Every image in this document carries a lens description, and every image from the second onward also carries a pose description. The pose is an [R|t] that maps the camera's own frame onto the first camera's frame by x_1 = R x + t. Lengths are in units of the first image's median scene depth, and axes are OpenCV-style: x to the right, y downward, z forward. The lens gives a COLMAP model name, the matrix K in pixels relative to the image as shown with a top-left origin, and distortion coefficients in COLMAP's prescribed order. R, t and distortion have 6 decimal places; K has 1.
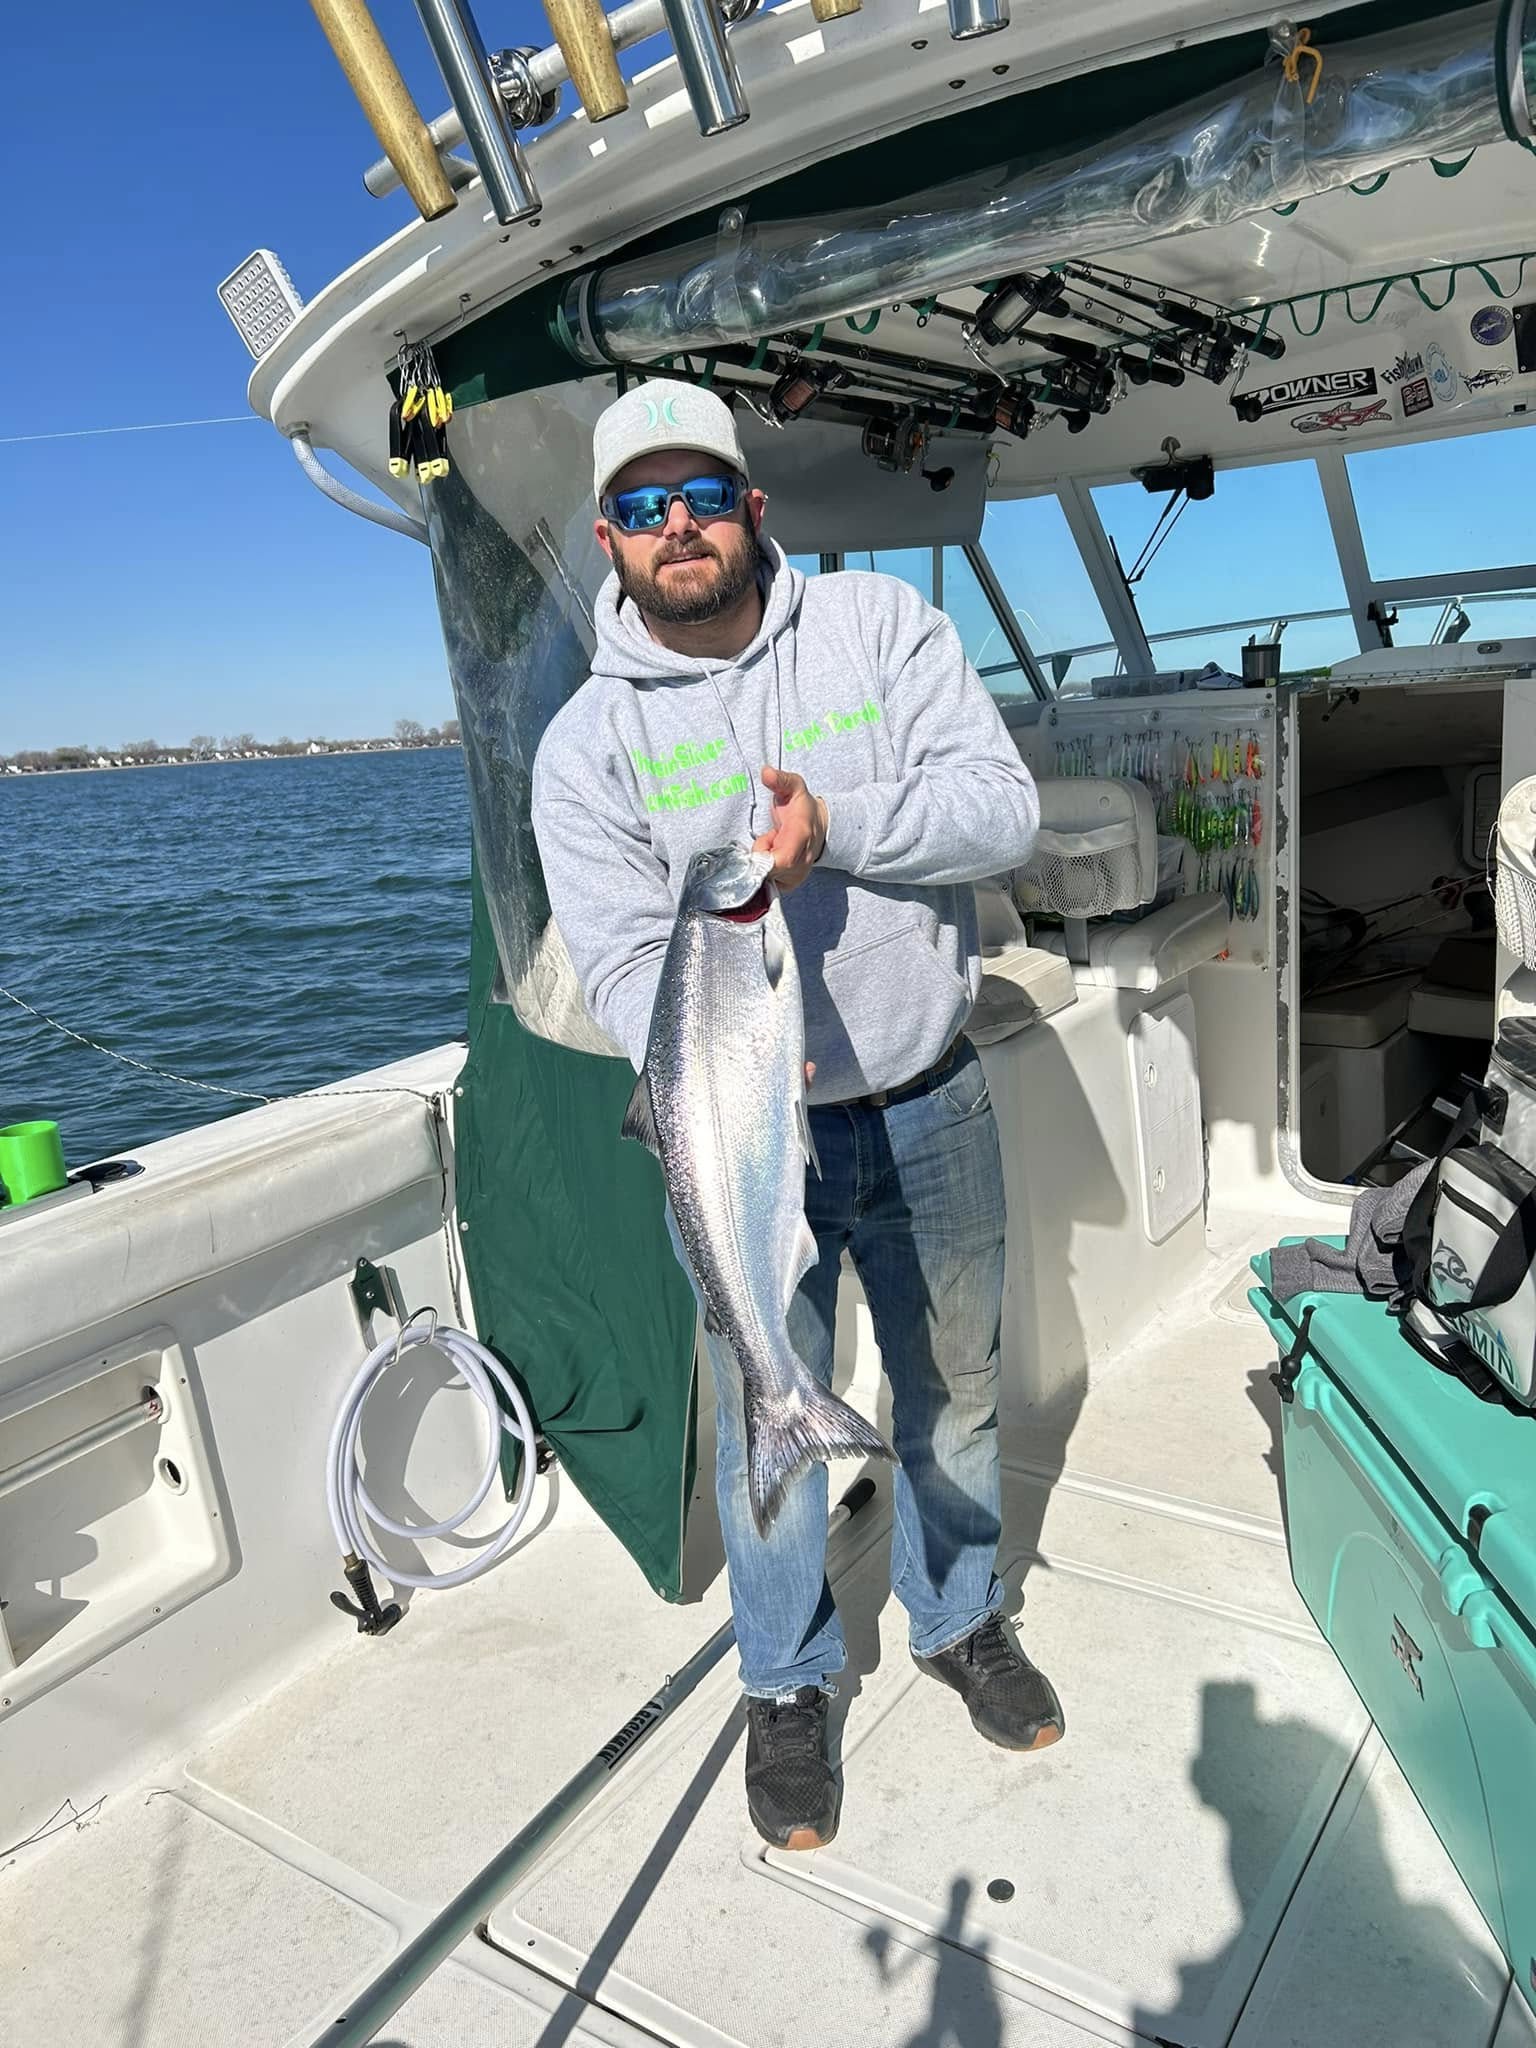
lens RADIAL K [[1571.3, 0, 750.3], [0, 1571.3, 1029.2], [0, 0, 1]] dist [0.025351, -0.008487]
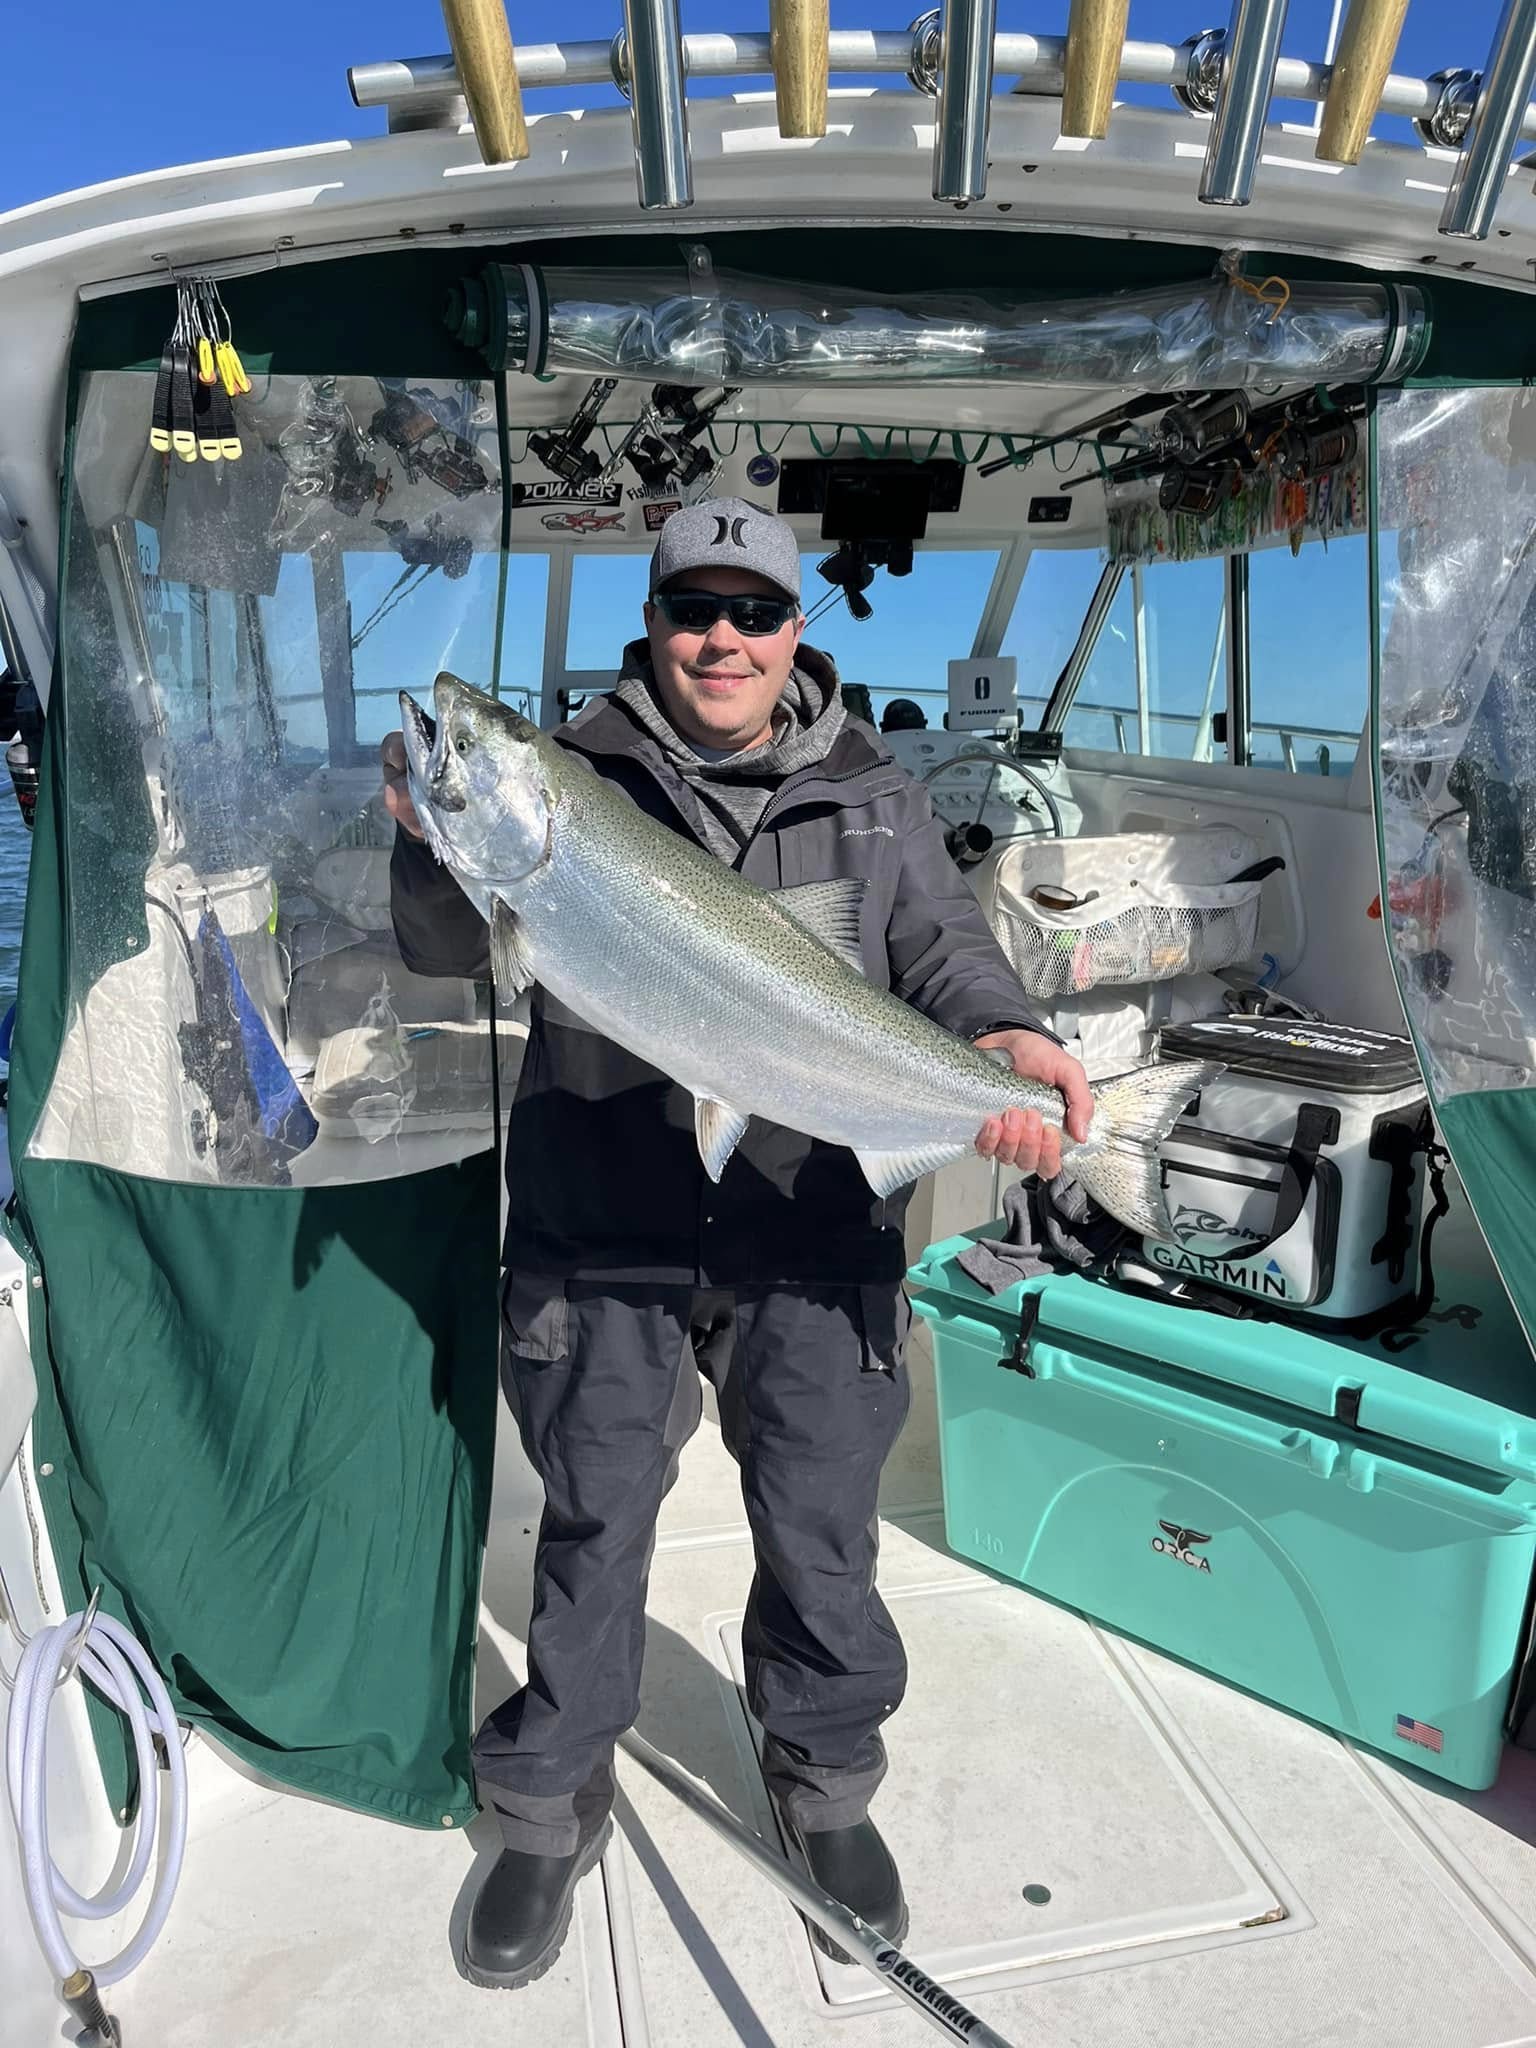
lens RADIAL K [[1571.3, 0, 764.3], [0, 1571.3, 1020.8], [0, 0, 1]] dist [0.025351, -0.008487]
pose [[0.677496, -0.087445, 0.730310, -0.438704], [0.123816, 0.992297, 0.003952, -0.038428], [-0.725030, 0.087747, 0.683104, 0.229985]]
